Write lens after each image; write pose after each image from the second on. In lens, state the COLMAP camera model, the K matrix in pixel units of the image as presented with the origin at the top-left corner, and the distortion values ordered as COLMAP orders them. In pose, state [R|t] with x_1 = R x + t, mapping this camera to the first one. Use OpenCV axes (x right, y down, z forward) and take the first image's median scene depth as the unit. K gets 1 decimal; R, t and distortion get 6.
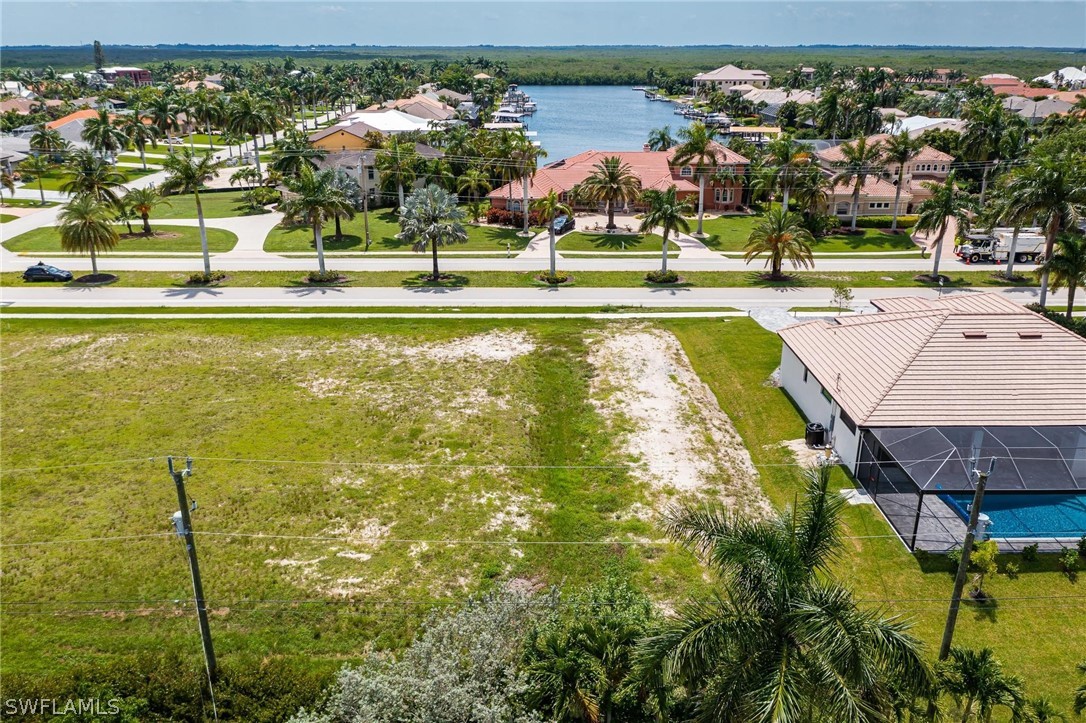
lens RADIAL K [[857.7, 0, 543.0], [0, 857.7, 361.5], [0, 0, 1]] dist [-0.040957, 0.073775]
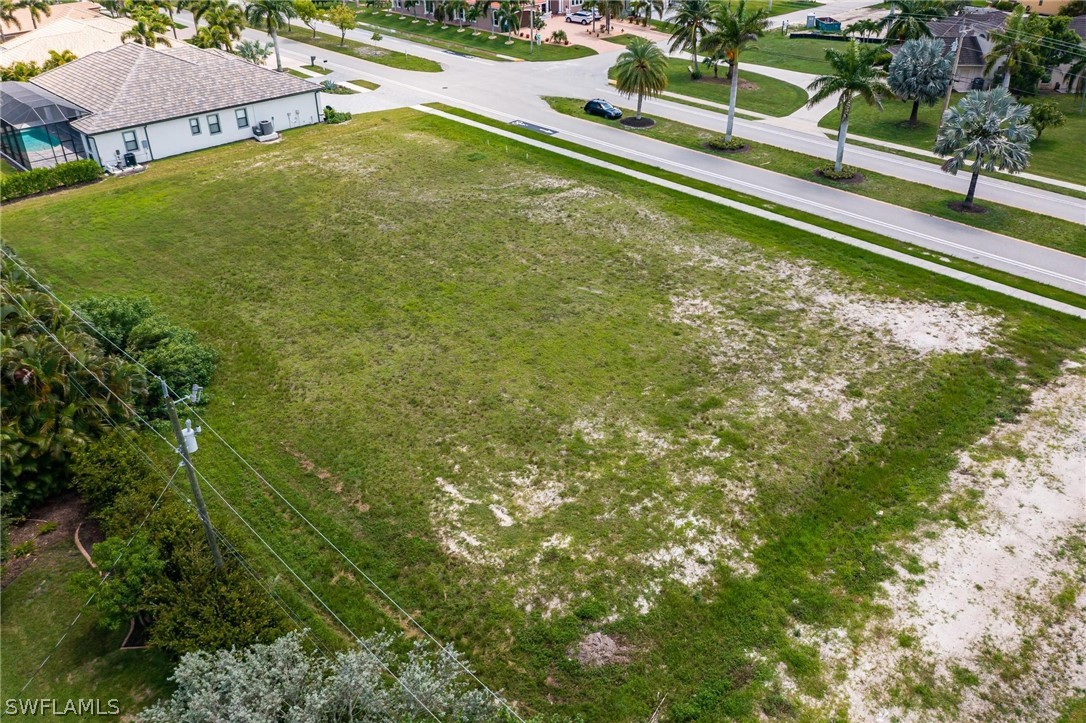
lens RADIAL K [[851.2, 0, 551.3], [0, 851.2, 377.7], [0, 0, 1]] dist [-0.017938, 0.015604]
pose [[0.690683, 0.382633, -0.613636, 0.173661], [-0.247247, 0.922361, 0.296848, -0.105858], [0.679578, -0.053309, 0.731664, 0.189405]]
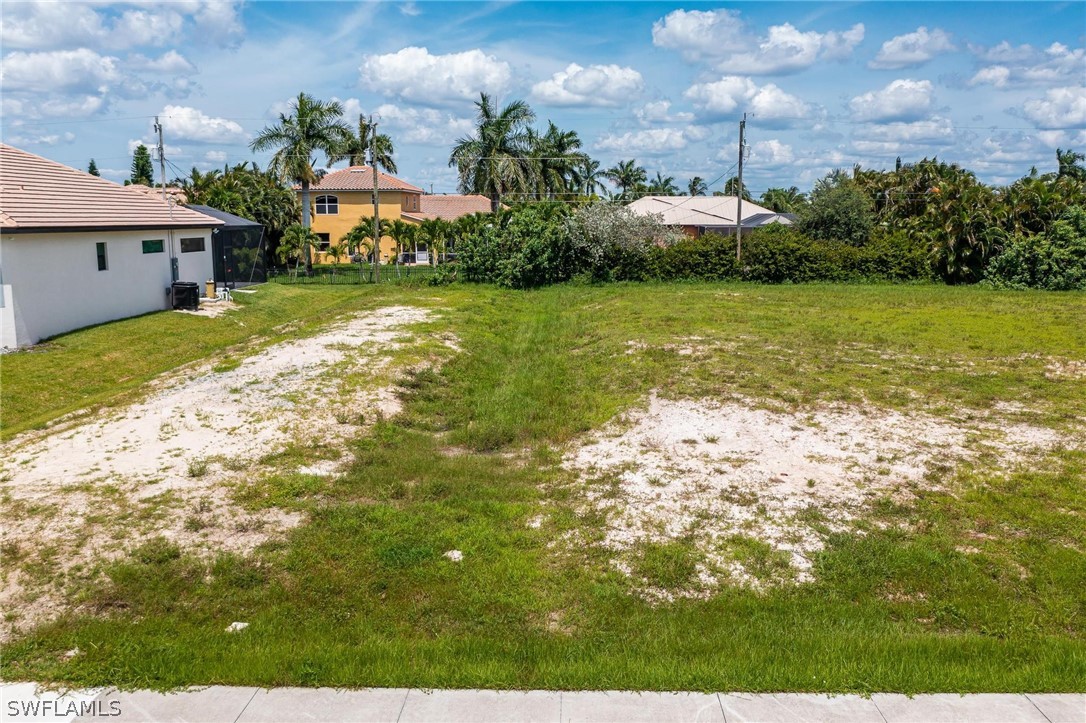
lens RADIAL K [[866.1, 0, 553.7], [0, 866.1, 360.9], [0, 0, 1]] dist [-0.029867, 0.055379]
pose [[-0.999123, -0.011146, 0.040365, -0.014080], [0.010369, 0.868060, 0.496352, -0.148054], [-0.040572, 0.496335, -0.867183, 1.087755]]
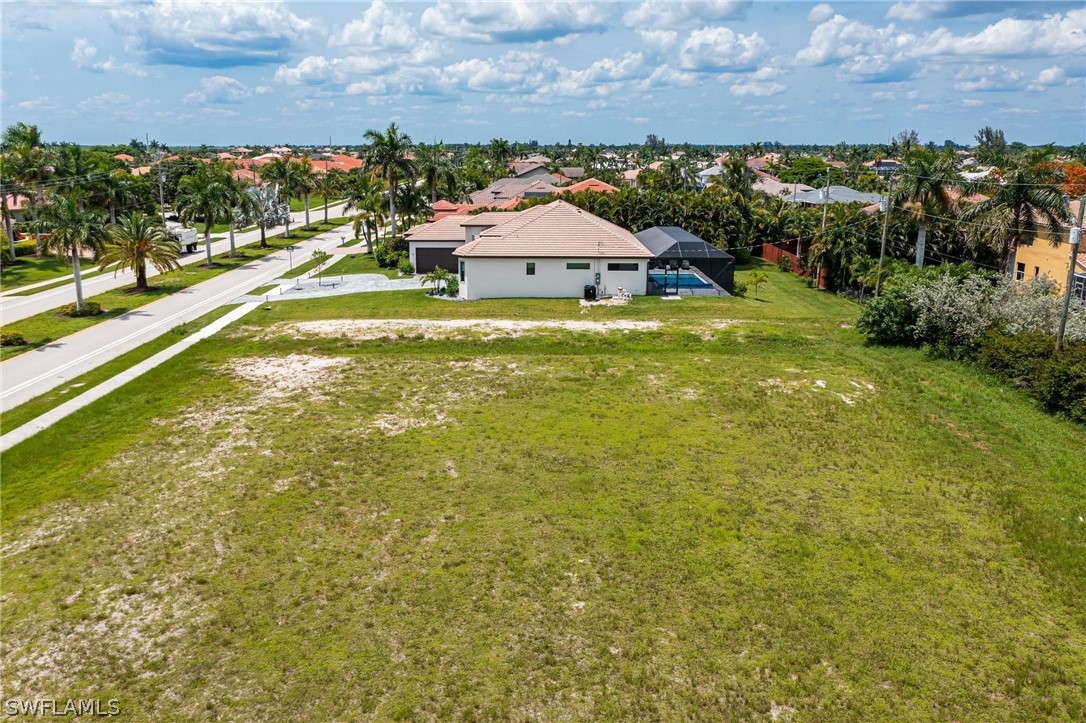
lens RADIAL K [[873.5, 0, 531.9], [0, 873.5, 361.1], [0, 0, 1]] dist [-0.031116, 0.054216]
pose [[0.021591, -0.243169, 0.969744, -0.721385], [0.344132, 0.912504, 0.221154, -0.105789], [-0.938673, 0.328945, 0.103384, 0.647512]]
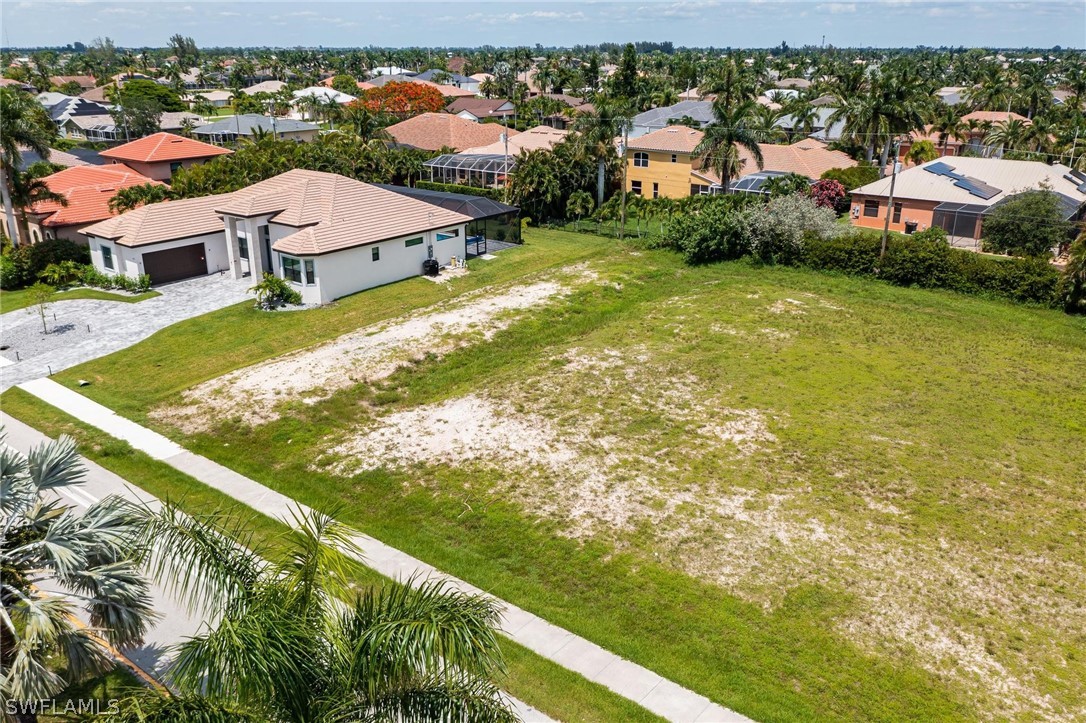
lens RADIAL K [[868.2, 0, 543.0], [0, 868.2, 361.5], [0, 0, 1]] dist [-0.033432, 0.057444]
pose [[-0.779495, -0.216222, 0.587907, -0.418234], [0.215442, 0.788741, 0.575736, -0.352143], [-0.588194, 0.575443, -0.568237, 1.151570]]
